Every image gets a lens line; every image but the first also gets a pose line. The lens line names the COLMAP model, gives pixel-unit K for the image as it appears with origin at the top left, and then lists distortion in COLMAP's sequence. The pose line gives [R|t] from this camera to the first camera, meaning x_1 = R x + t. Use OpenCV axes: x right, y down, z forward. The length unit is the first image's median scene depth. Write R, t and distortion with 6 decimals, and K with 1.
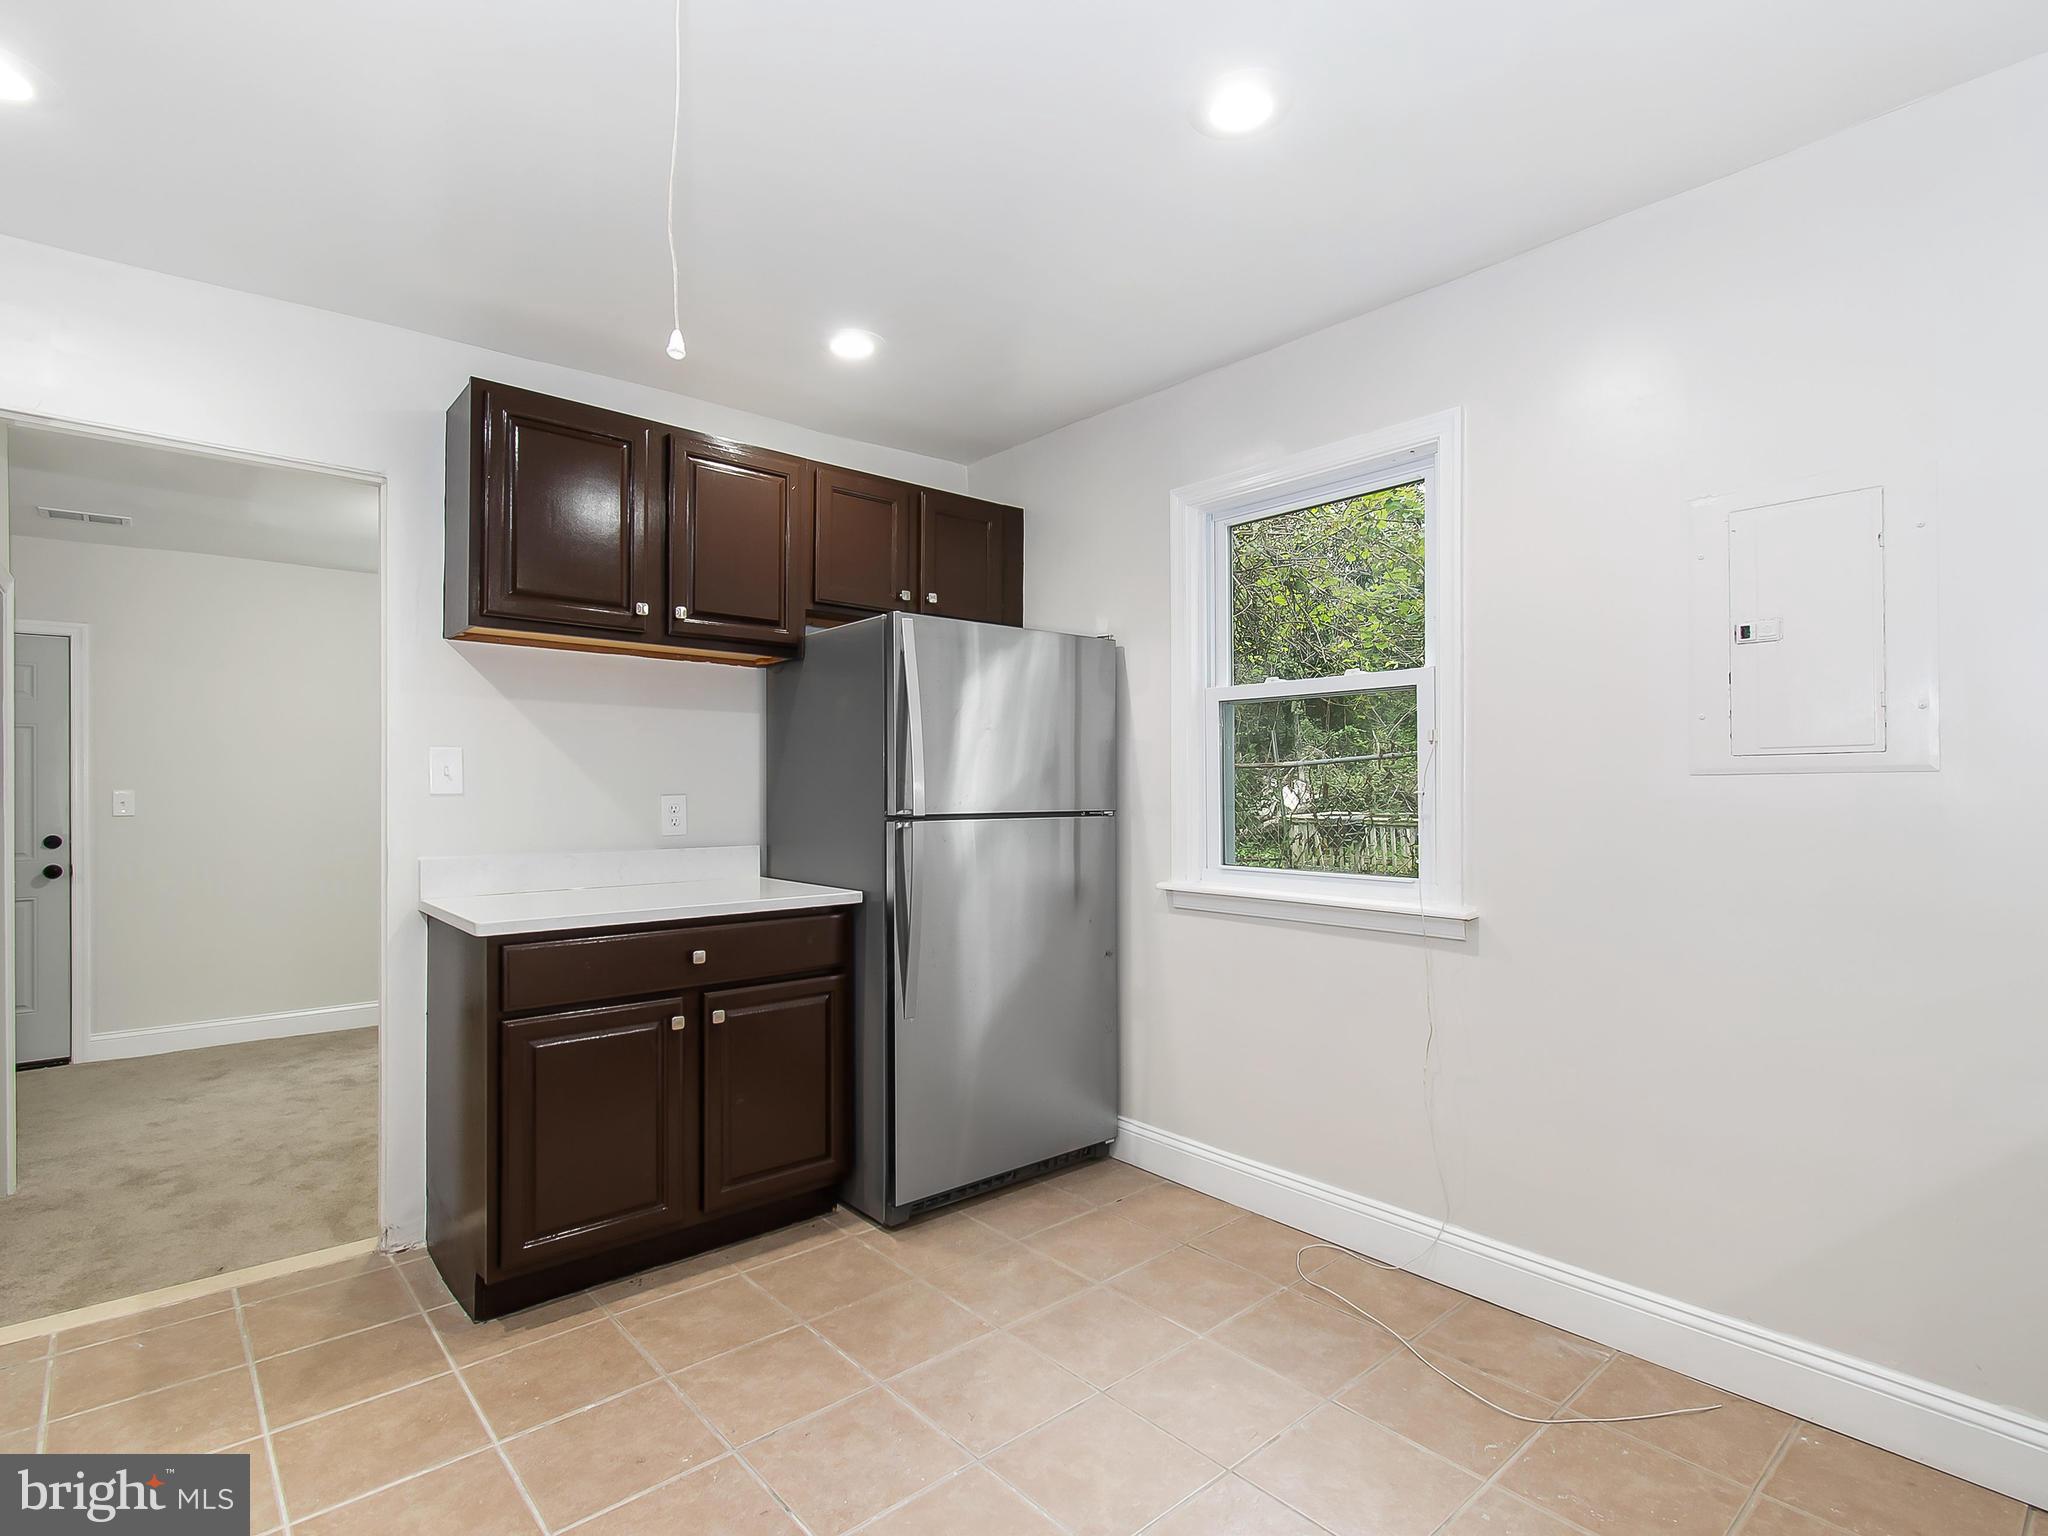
lens RADIAL K [[1007.3, 0, 1043.6], [0, 1007.3, 797.2], [0, 0, 1]] dist [-0.000374, -0.000028]
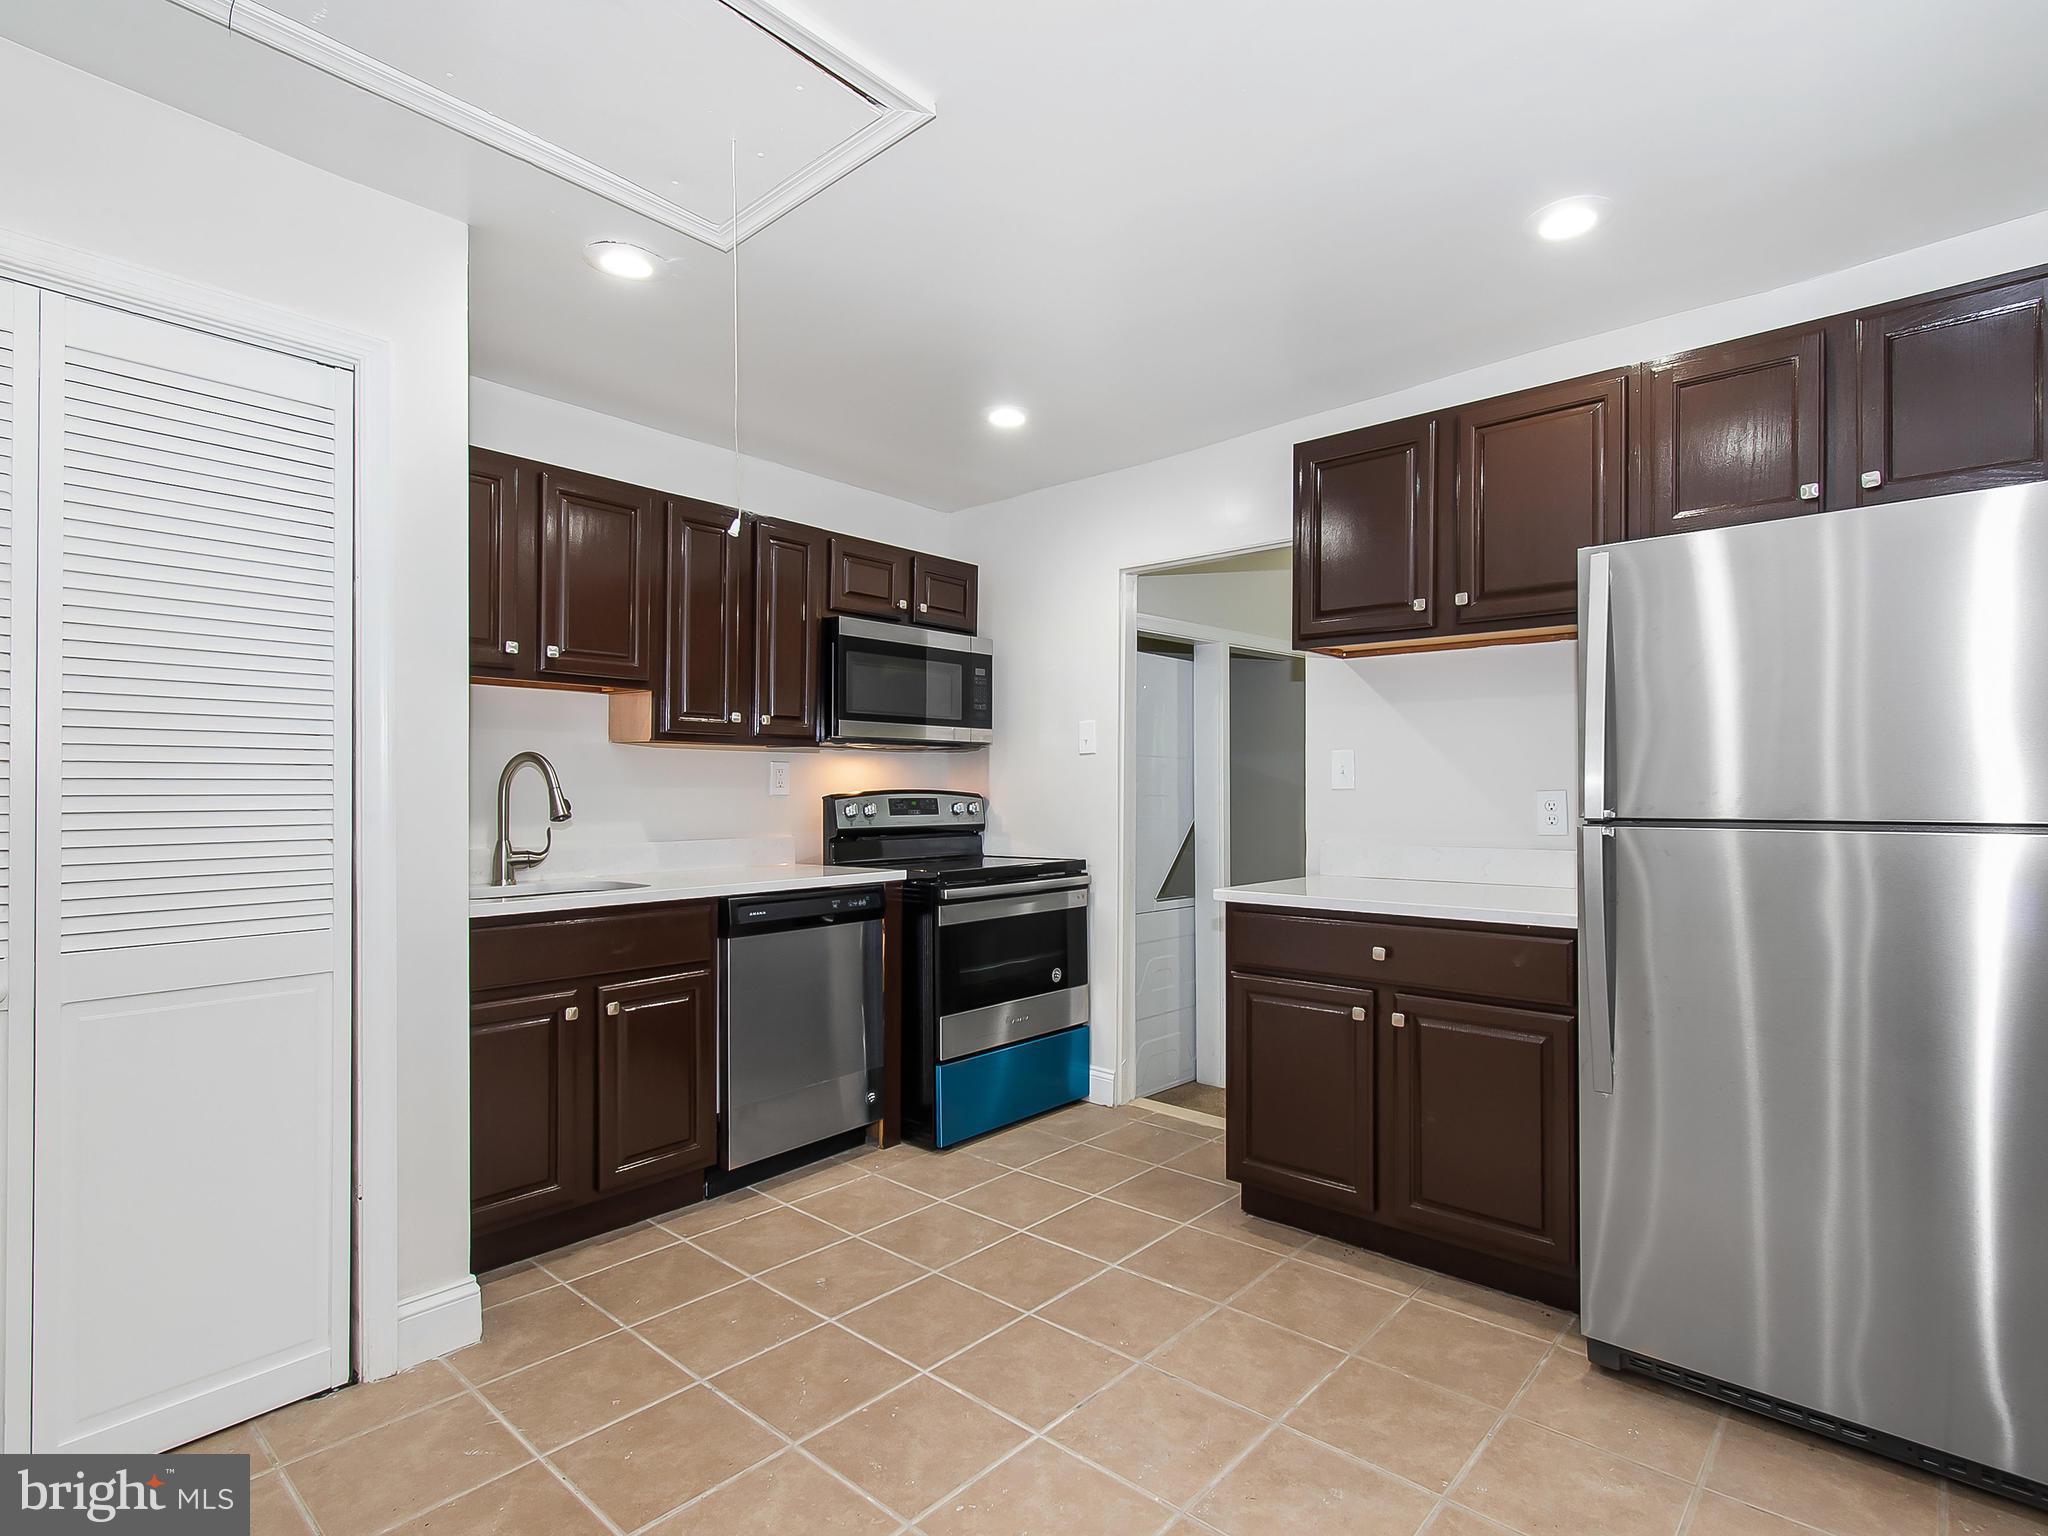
lens RADIAL K [[1035.3, 0, 1061.1], [0, 1035.3, 782.8], [0, 0, 1]] dist [0.002292, 0.000090]
pose [[0.126329, -0.005610, -0.991973, 0.643412], [-0.000668, 0.999983, -0.005740, -0.003650], [0.991988, 0.001388, 0.126323, 0.570677]]
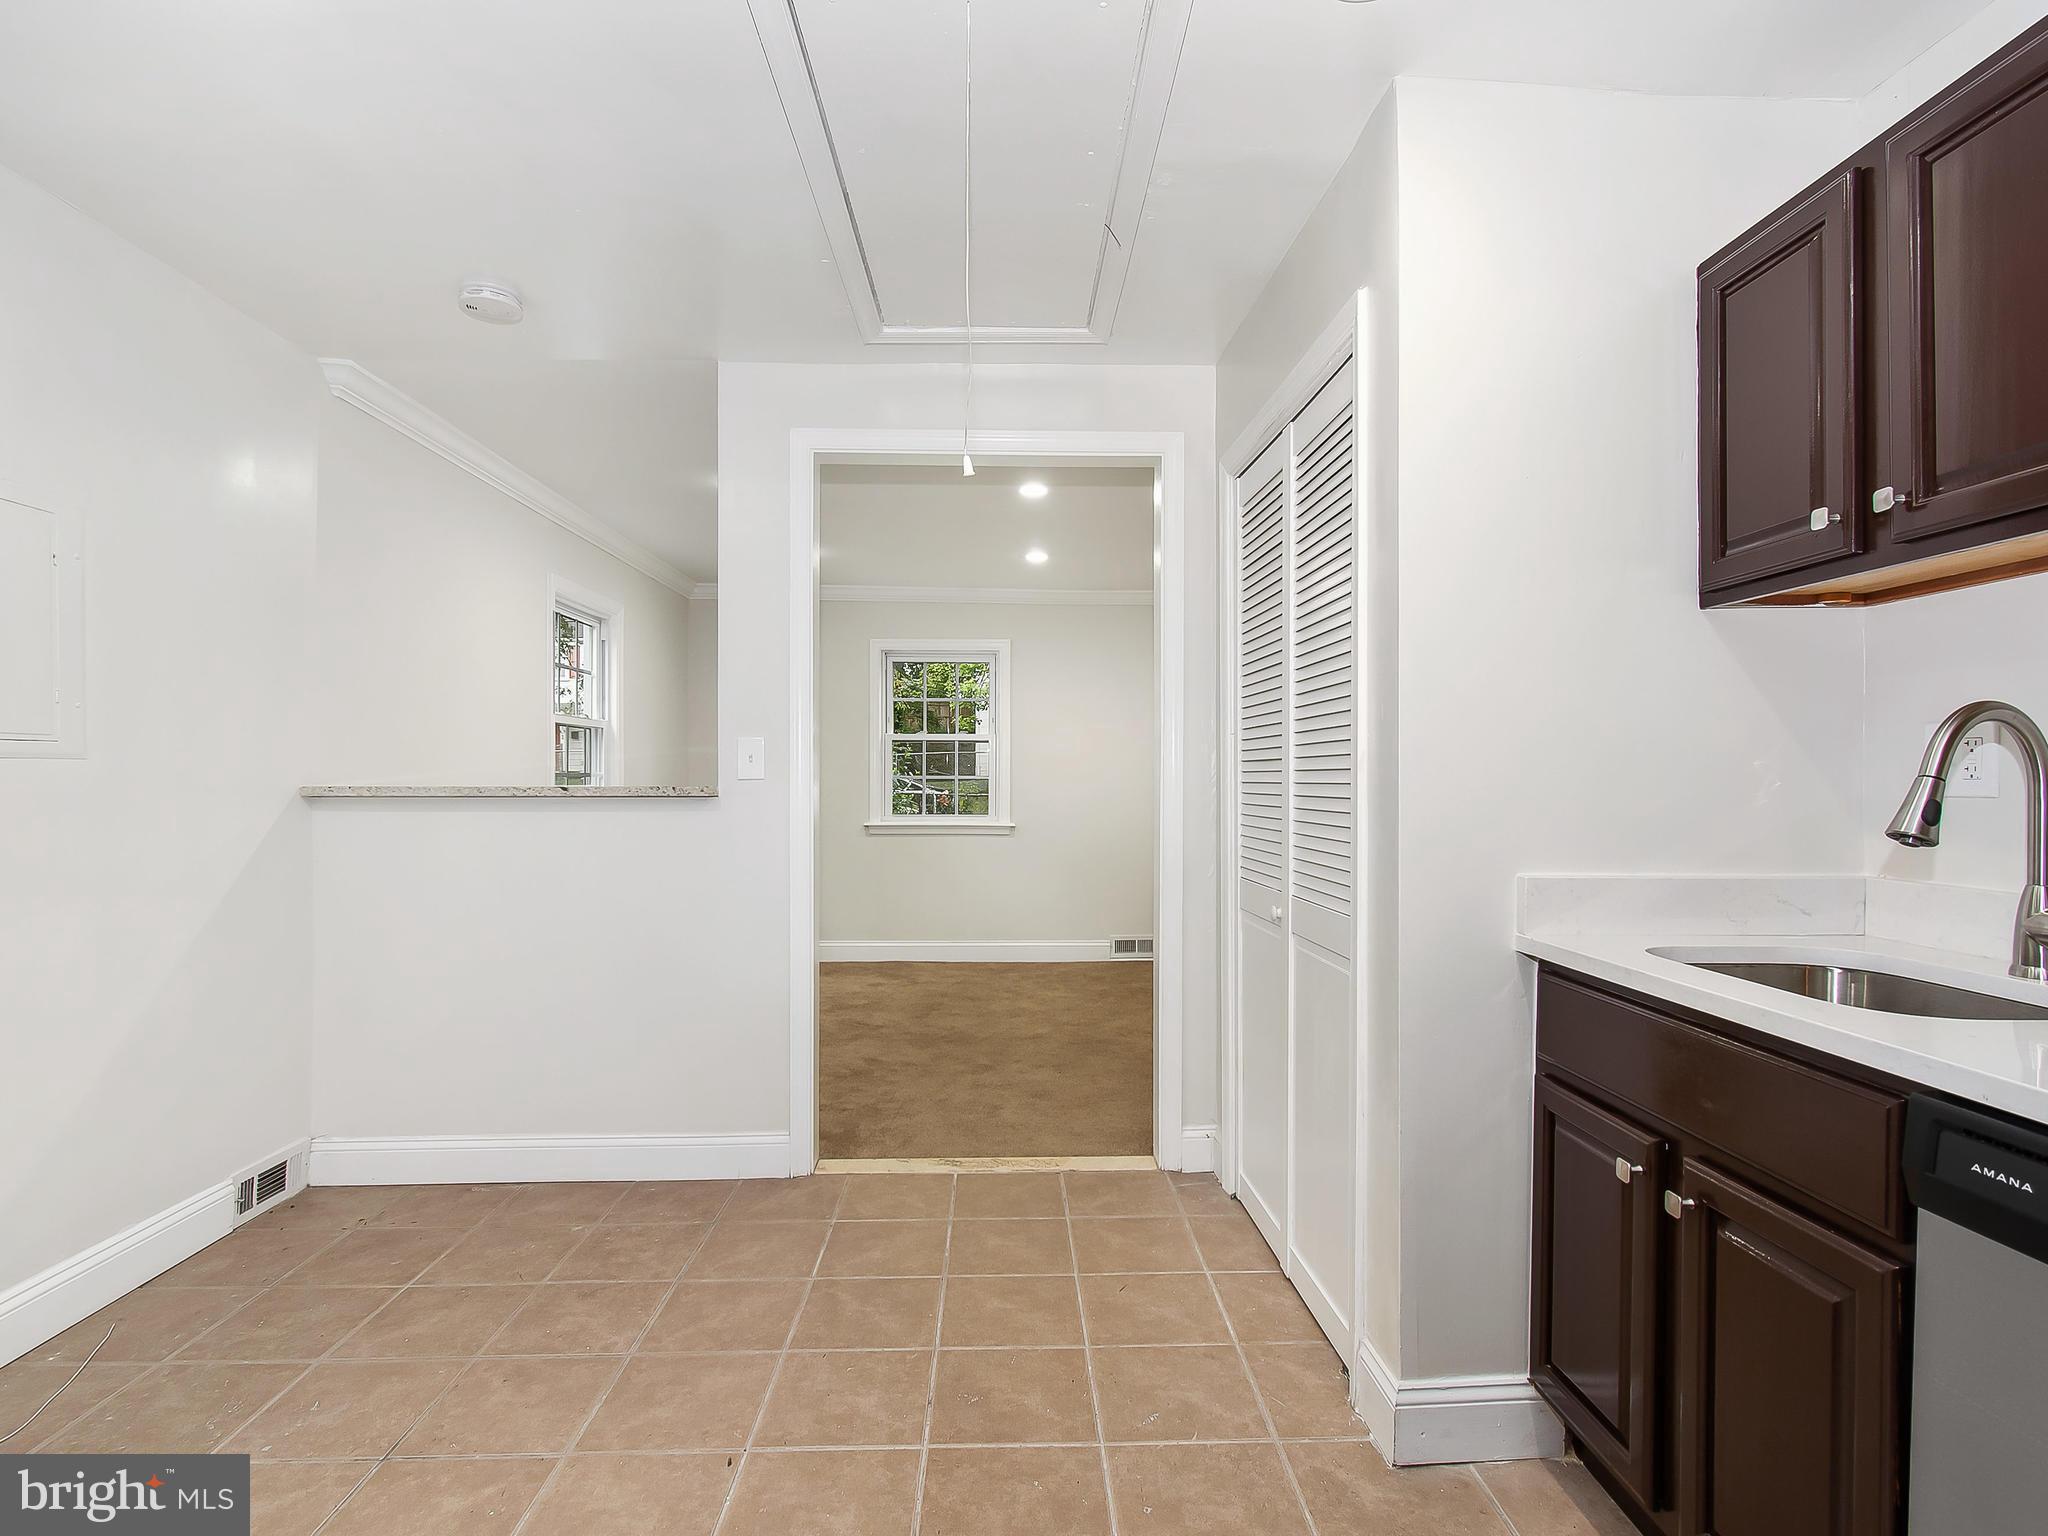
lens RADIAL K [[1034.5, 0, 1036.4], [0, 1034.5, 796.2], [0, 0, 1]] dist [0.001188, -0.000764]
pose [[-0.762523, -0.011611, 0.646857, -0.614393], [0.000456, 0.999829, 0.018484, -0.004979], [-0.646961, 0.014389, -0.762387, 0.894325]]
